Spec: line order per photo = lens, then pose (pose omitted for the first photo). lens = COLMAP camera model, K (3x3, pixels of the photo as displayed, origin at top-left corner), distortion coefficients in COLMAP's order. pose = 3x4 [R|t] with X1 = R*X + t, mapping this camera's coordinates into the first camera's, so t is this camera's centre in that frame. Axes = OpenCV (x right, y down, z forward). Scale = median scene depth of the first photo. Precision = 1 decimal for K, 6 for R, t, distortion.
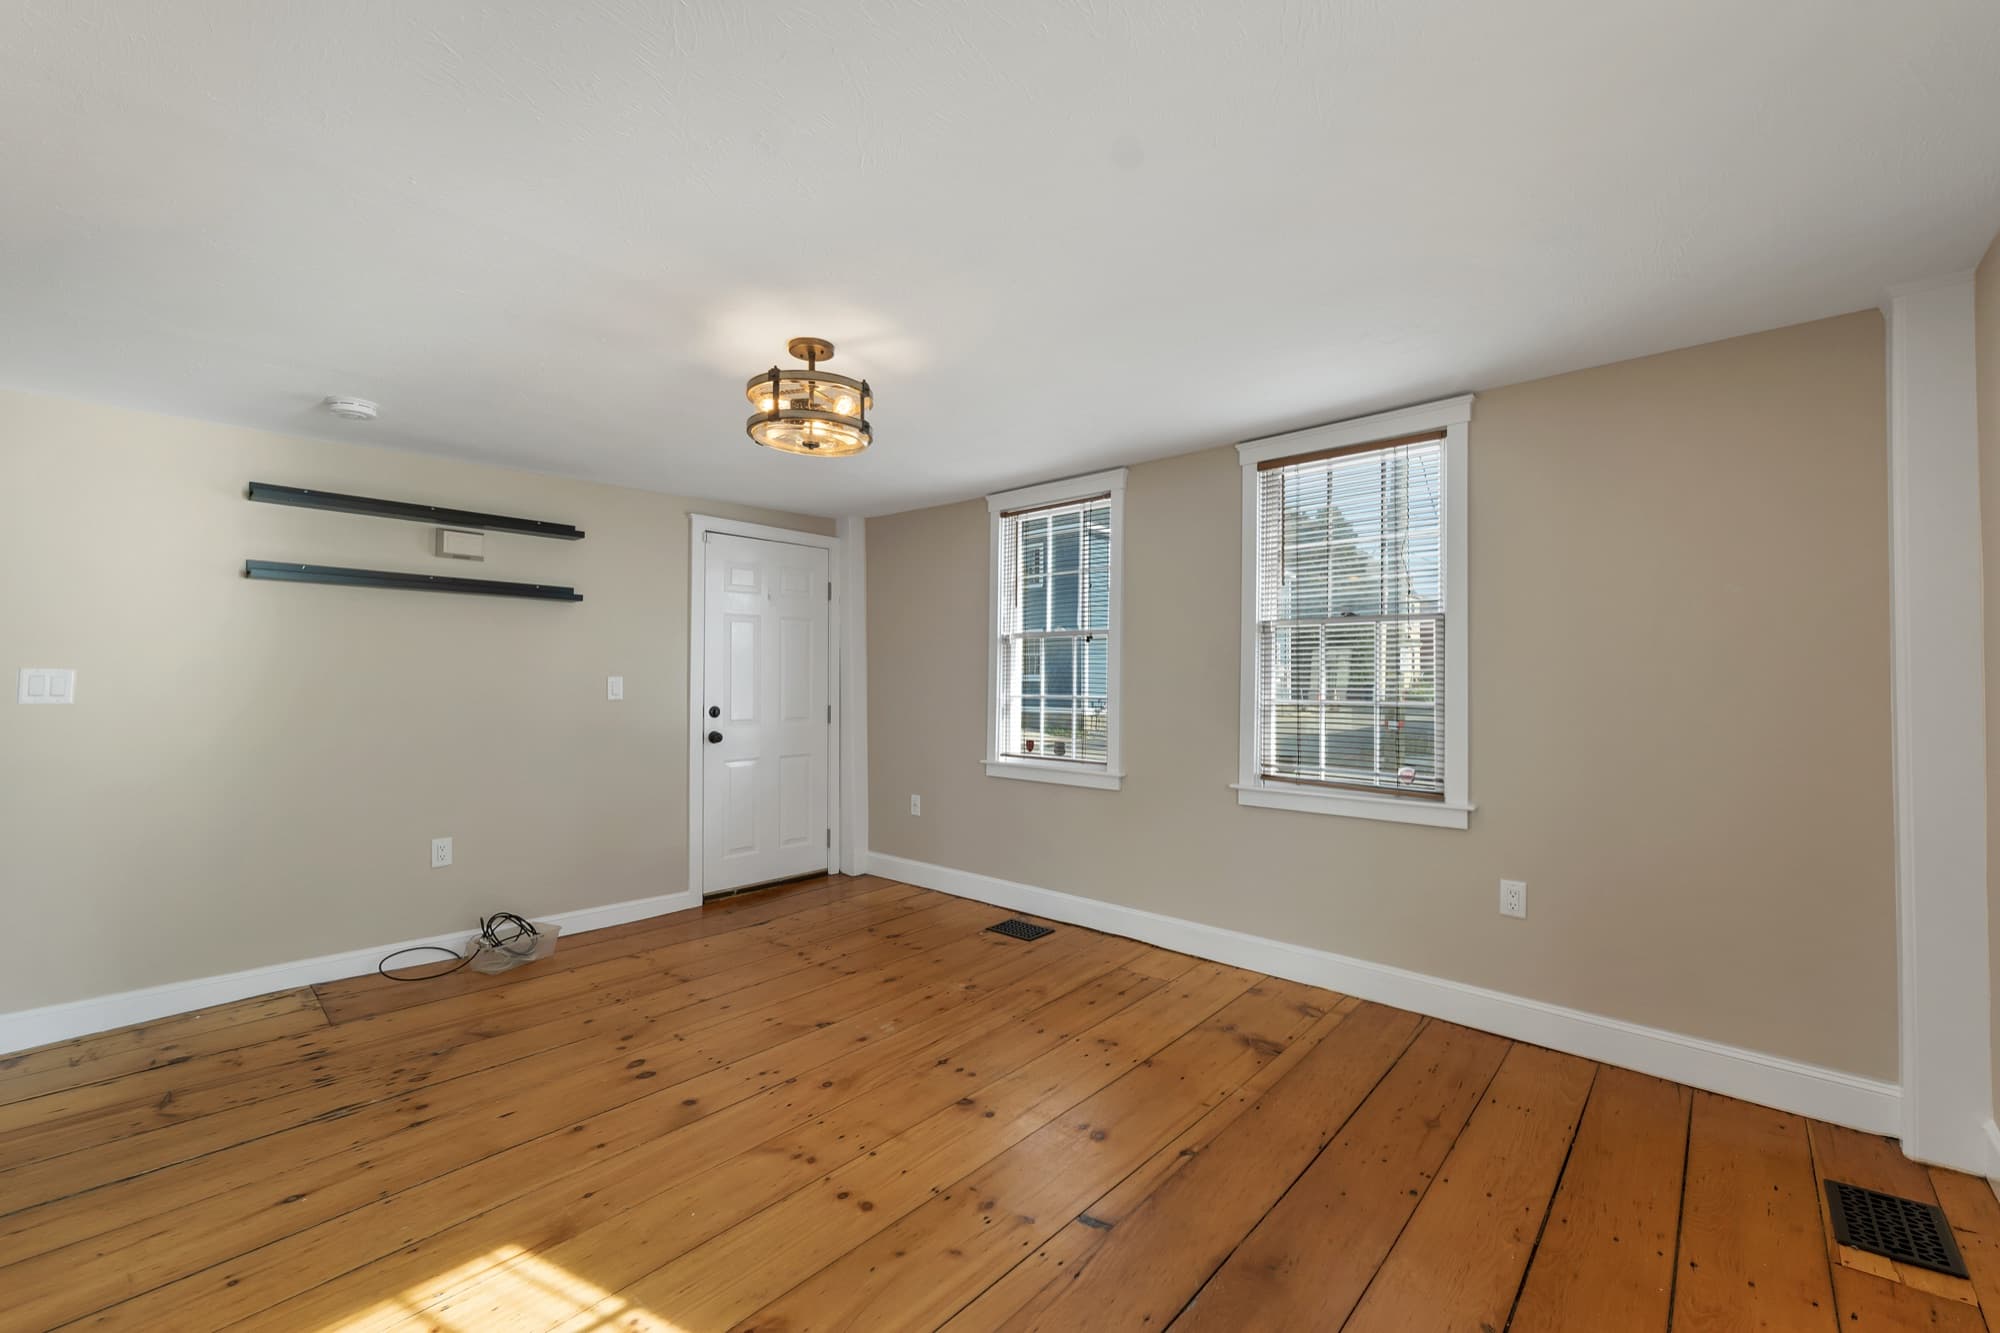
lens RADIAL K [[807.9, 0, 1000.2], [0, 807.9, 669.3], [0, 0, 1]] dist [0.000580, 0.000016]
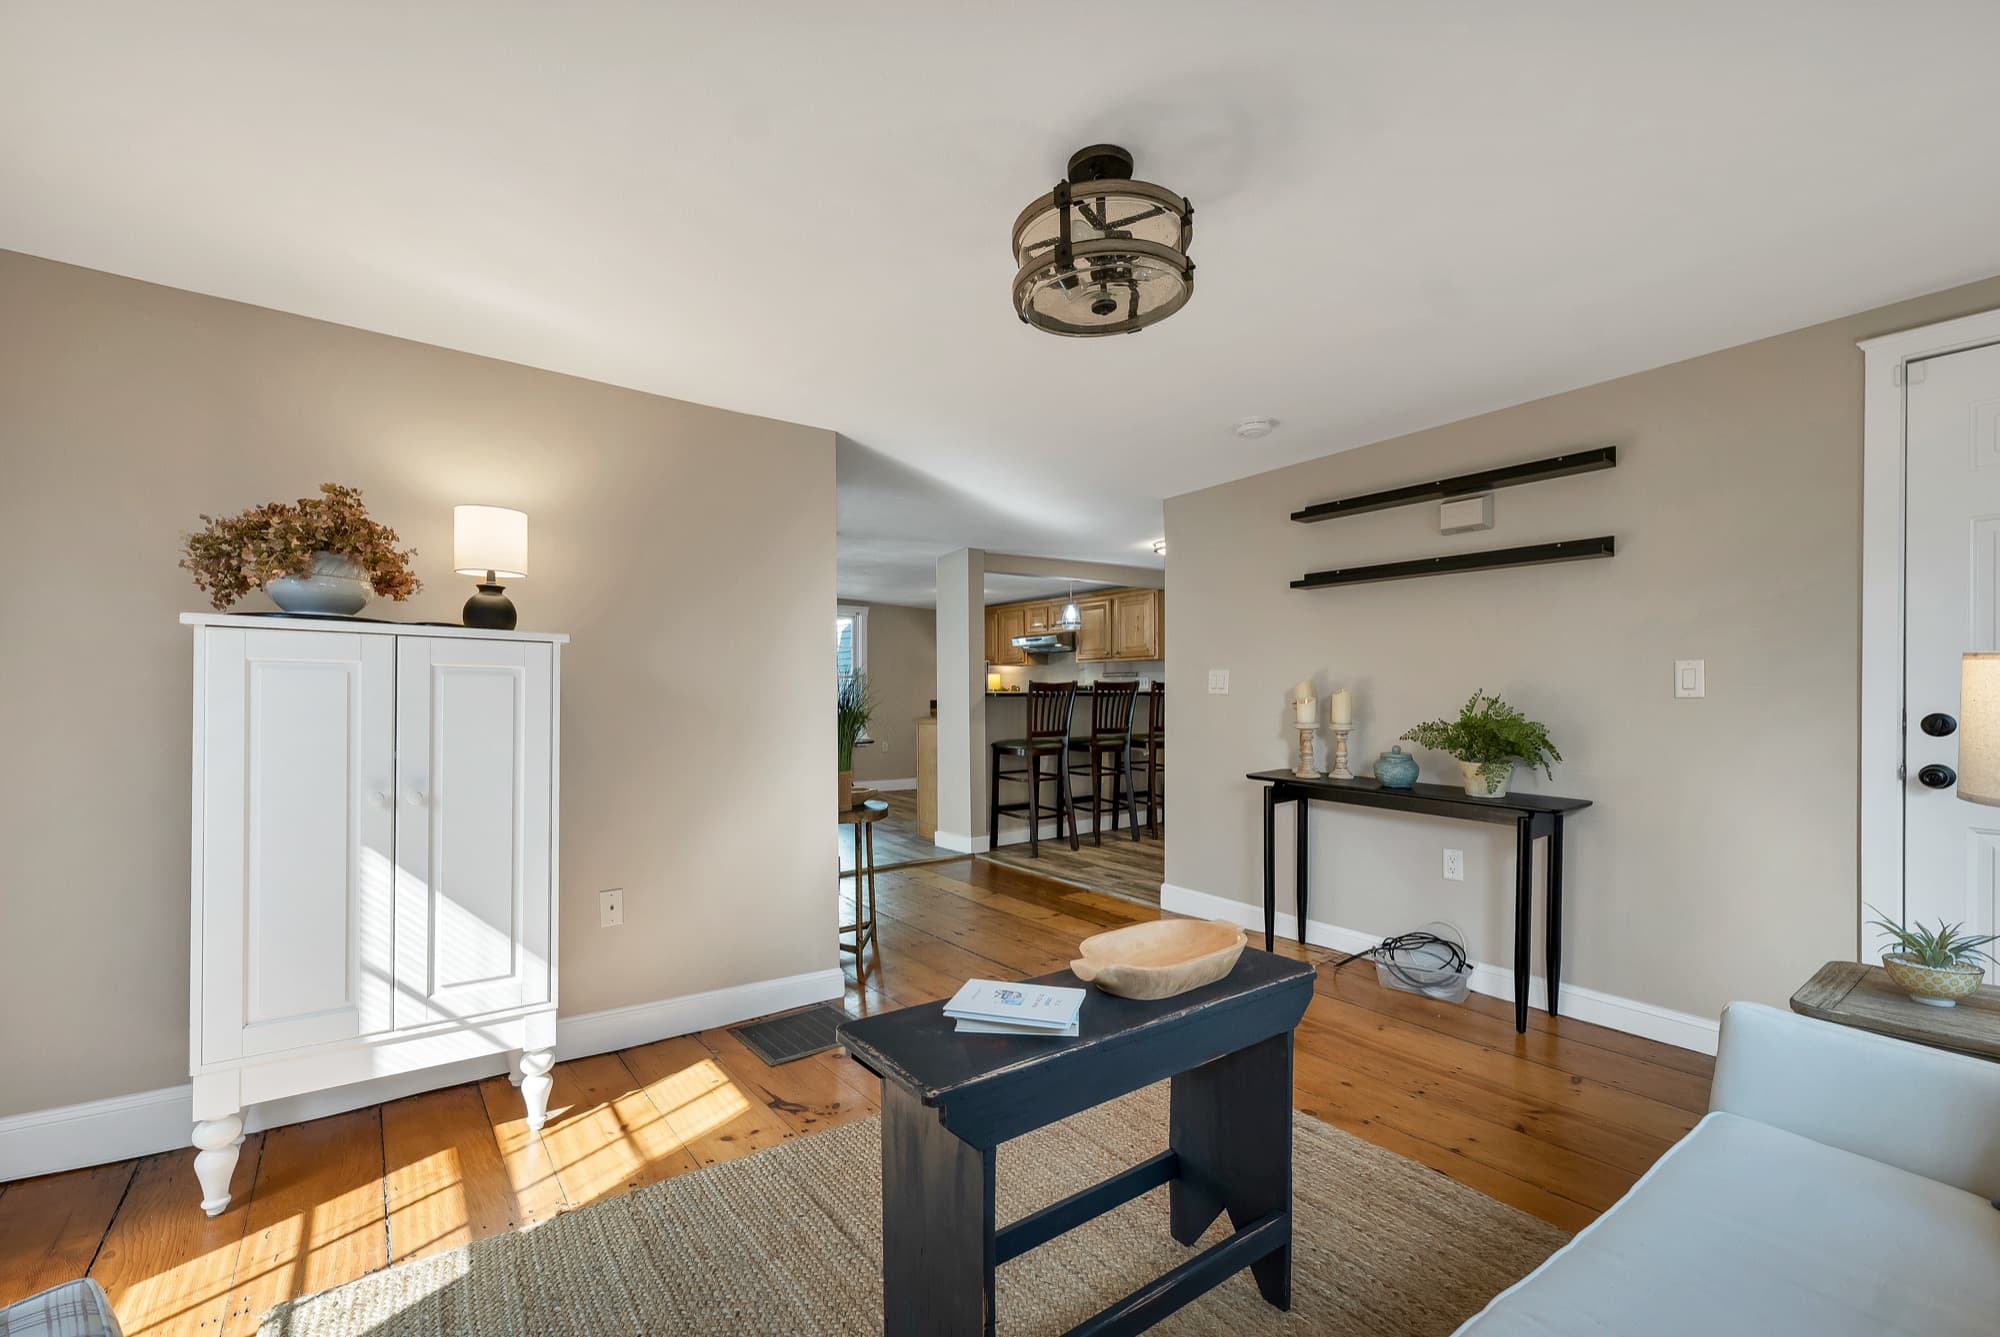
lens RADIAL K [[844.3, 0, 993.3], [0, 844.3, 707.2], [0, 0, 1]] dist [-0.001738, -0.000303]
pose [[-0.192403, 0.007227, -0.981289, 0.426871], [0.012179, 0.999913, 0.004976, 0.054409], [0.981240, -0.010994, -0.192474, 0.901415]]
